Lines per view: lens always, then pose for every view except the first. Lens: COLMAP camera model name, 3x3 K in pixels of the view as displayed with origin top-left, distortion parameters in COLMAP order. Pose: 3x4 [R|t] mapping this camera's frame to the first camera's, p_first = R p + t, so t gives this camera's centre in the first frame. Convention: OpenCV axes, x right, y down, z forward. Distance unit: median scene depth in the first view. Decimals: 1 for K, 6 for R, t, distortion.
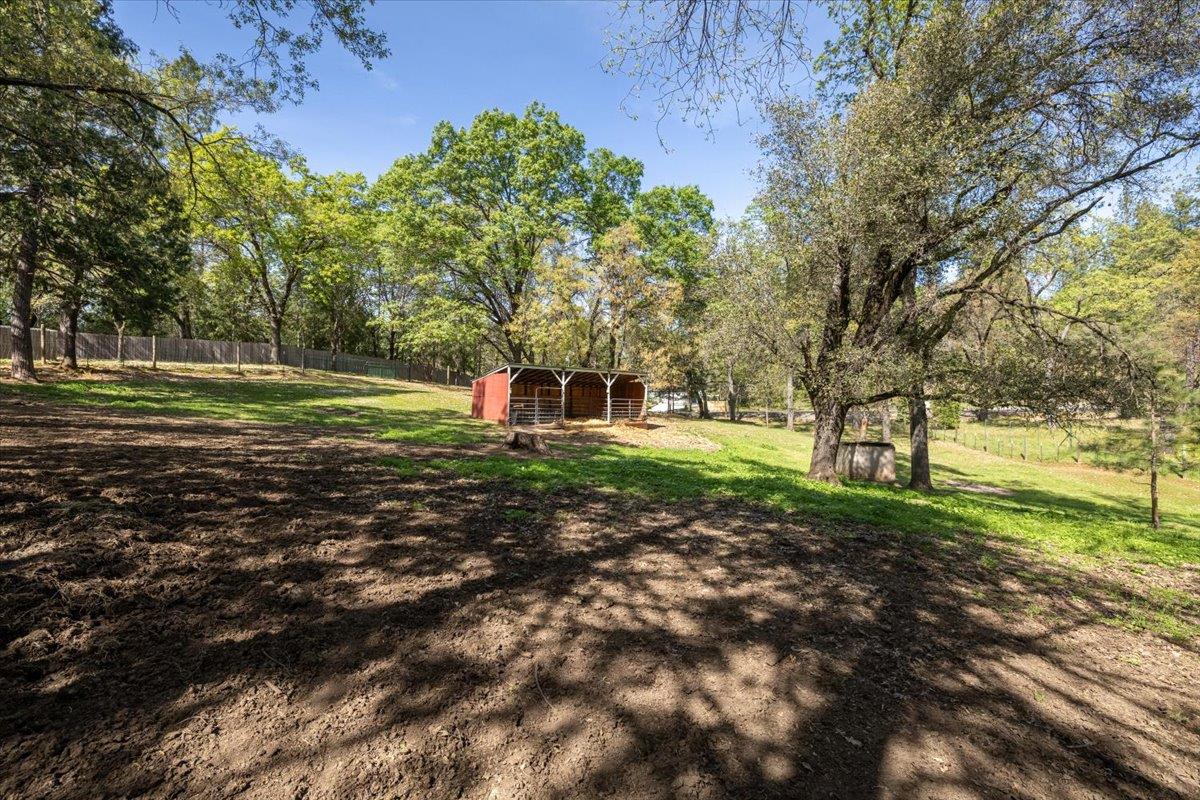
lens RADIAL K [[648.5, 0, 599.5], [0, 648.5, 402.5], [0, 0, 1]] dist [0.001505, 0.000136]
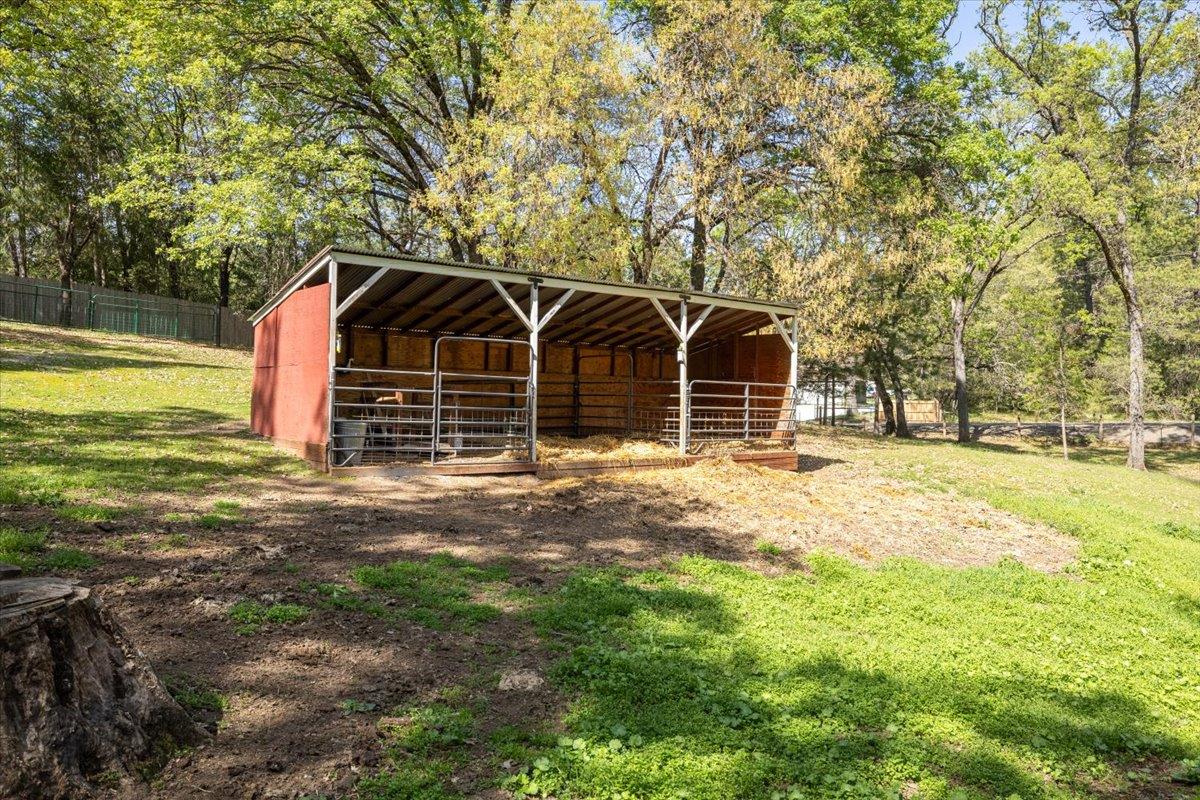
lens RADIAL K [[648.5, 0, 603.0], [0, 648.5, 400.7], [0, 0, 1]] dist [0.001505, 0.000136]
pose [[0.991894, 0.003922, -0.127006, 0.015504], [-0.006014, 0.999852, -0.016091, 0.010275], [0.126924, 0.016725, 0.991771, 0.668093]]
